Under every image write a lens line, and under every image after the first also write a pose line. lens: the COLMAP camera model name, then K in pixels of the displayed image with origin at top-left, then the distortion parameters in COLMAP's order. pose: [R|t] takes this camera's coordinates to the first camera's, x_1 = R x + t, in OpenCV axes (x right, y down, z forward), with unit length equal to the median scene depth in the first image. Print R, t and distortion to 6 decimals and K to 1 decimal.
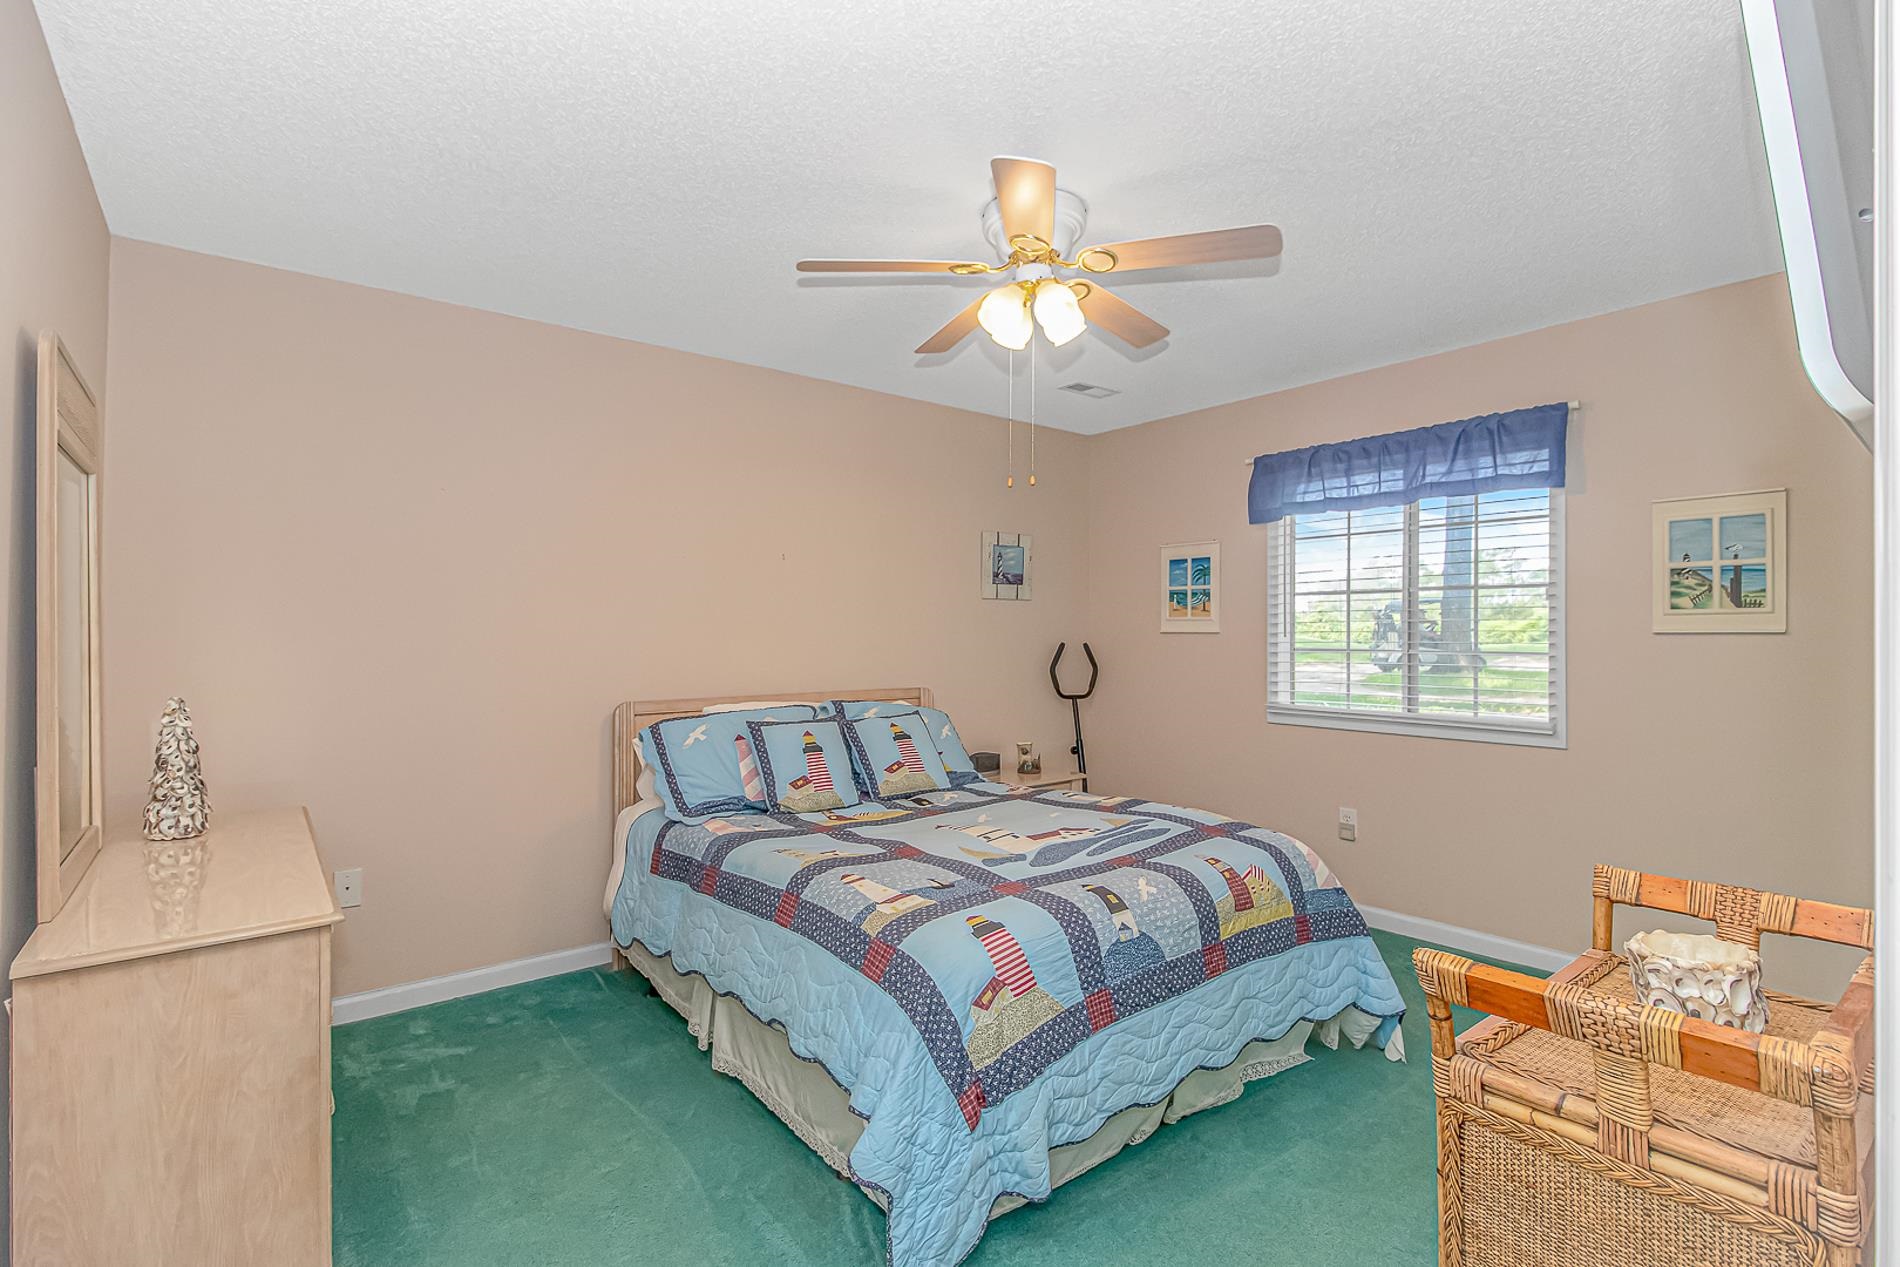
lens RADIAL K [[918.9, 0, 928.2], [0, 918.9, 629.8], [0, 0, 1]] dist [-0.019247, -0.000356]
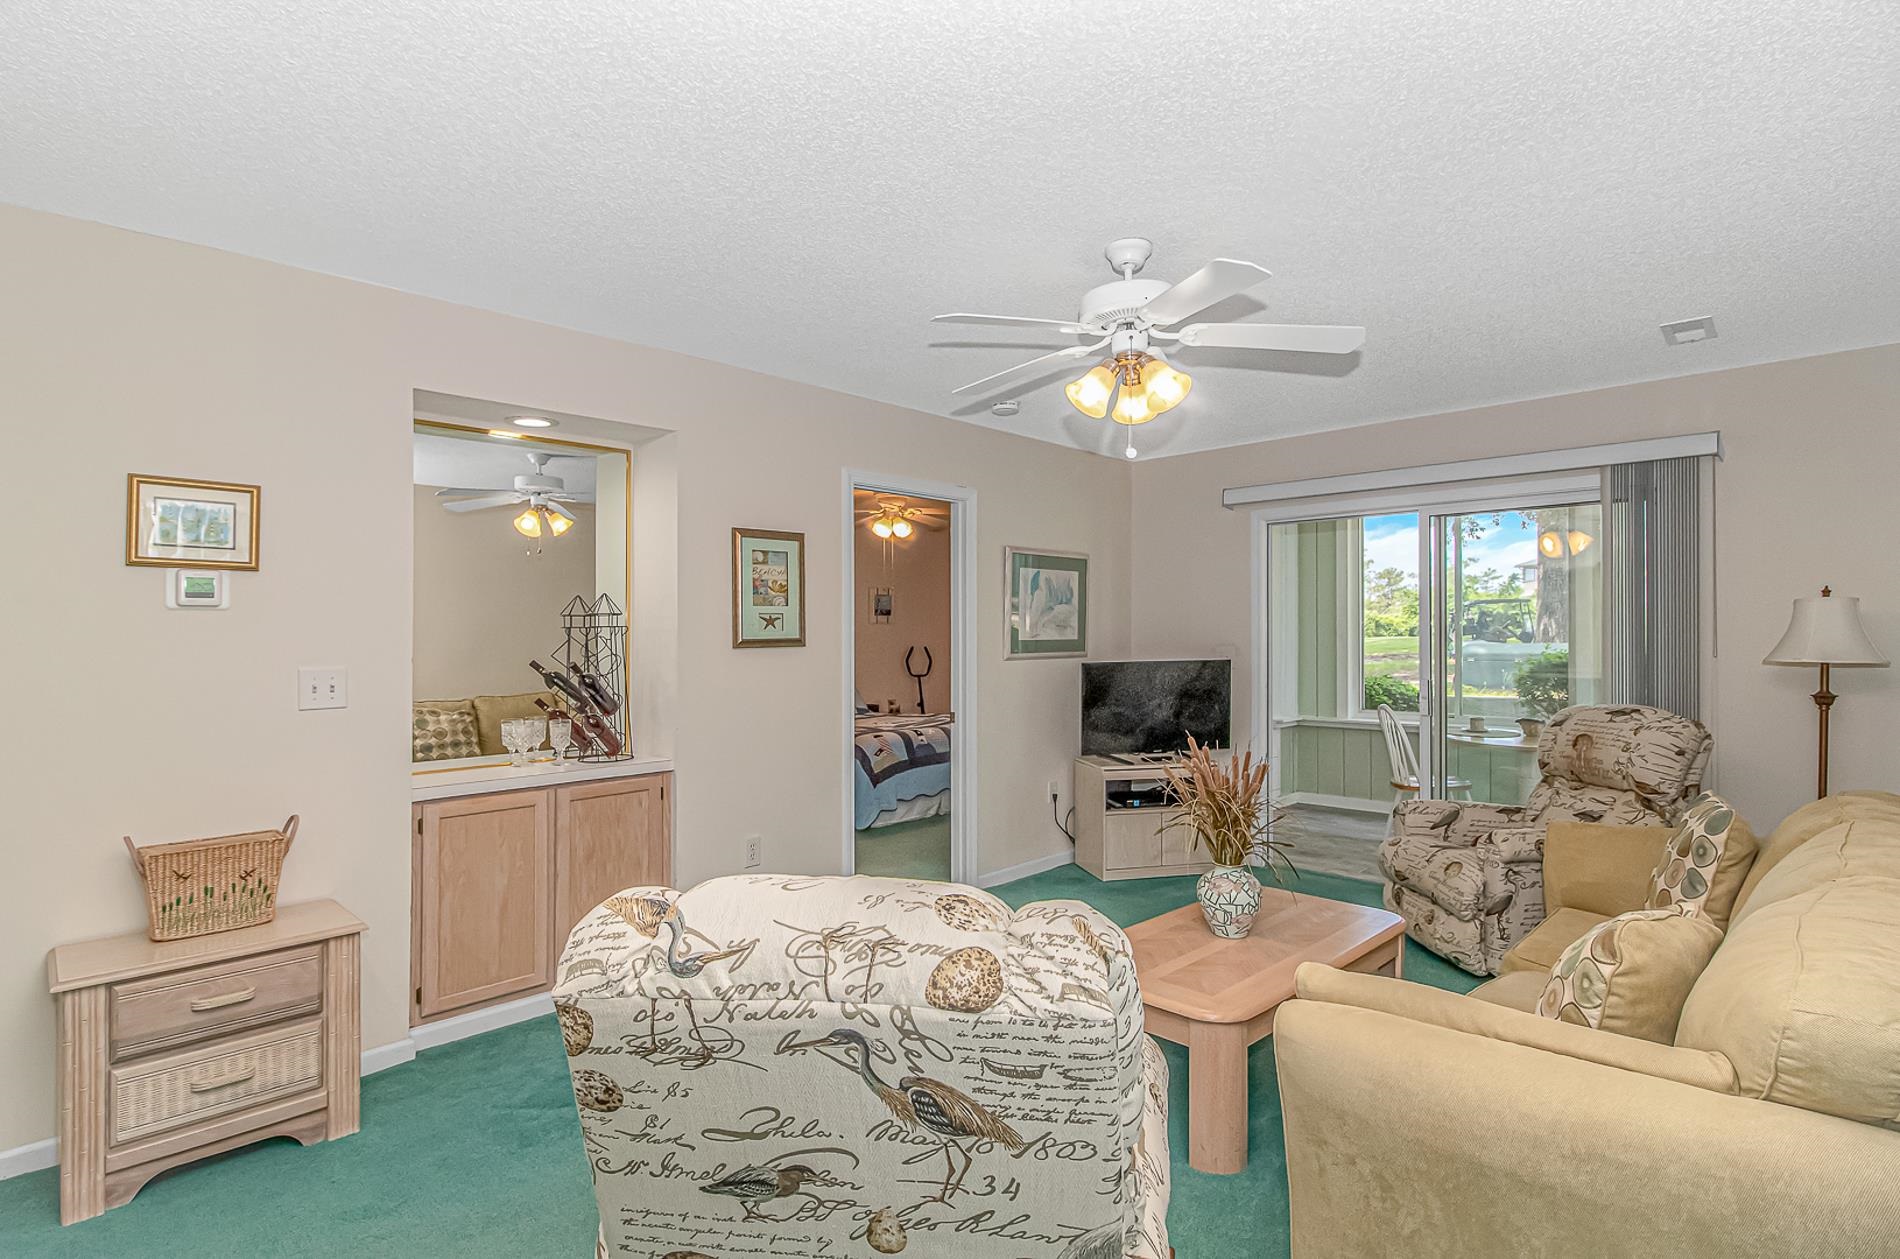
lens RADIAL K [[918.9, 0, 928.2], [0, 918.9, 625.8], [0, 0, 1]] dist [-0.019247, -0.000356]
pose [[0.990614, -0.004844, 0.136606, -0.159185], [0.005919, 0.999955, -0.007462, -0.029308], [-0.136563, 0.008201, 0.990597, -1.778970]]
